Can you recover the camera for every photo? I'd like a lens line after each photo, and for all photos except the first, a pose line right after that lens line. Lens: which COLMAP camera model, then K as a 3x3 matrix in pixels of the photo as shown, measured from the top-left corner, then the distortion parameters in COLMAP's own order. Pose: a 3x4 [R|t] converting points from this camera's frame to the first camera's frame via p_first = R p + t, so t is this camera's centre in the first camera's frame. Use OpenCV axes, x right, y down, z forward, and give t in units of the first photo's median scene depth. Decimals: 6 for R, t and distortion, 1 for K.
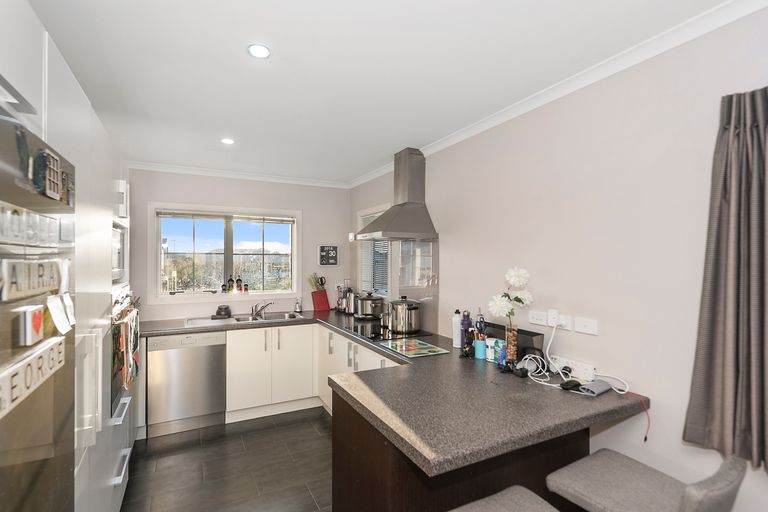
lens RADIAL K [[375.6, 0, 384.0], [0, 375.6, 256.0], [0, 0, 1]] dist [0.017959, 0.000006]
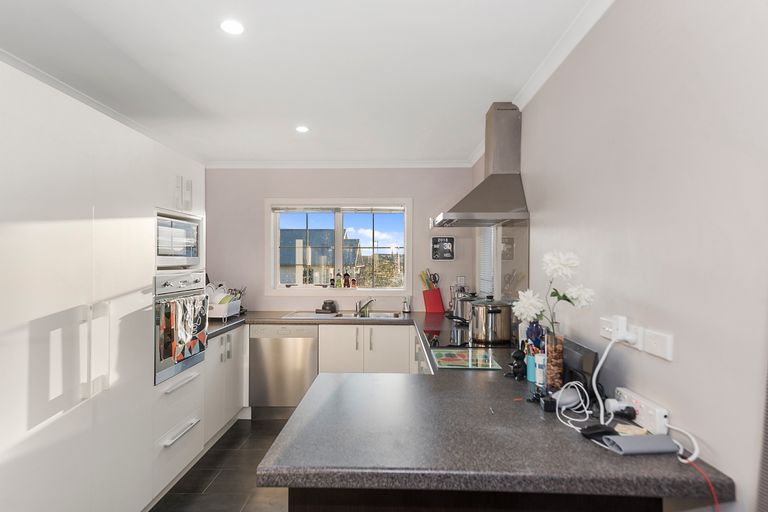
lens RADIAL K [[435.8, 0, 381.7], [0, 435.8, 262.0], [0, 0, 1]] dist [0.044558, -0.000208]
pose [[0.874906, 0.001386, -0.484290, 0.290930], [0.004138, 0.999938, 0.010338, 0.026150], [0.484275, -0.011049, 0.874846, 0.097580]]
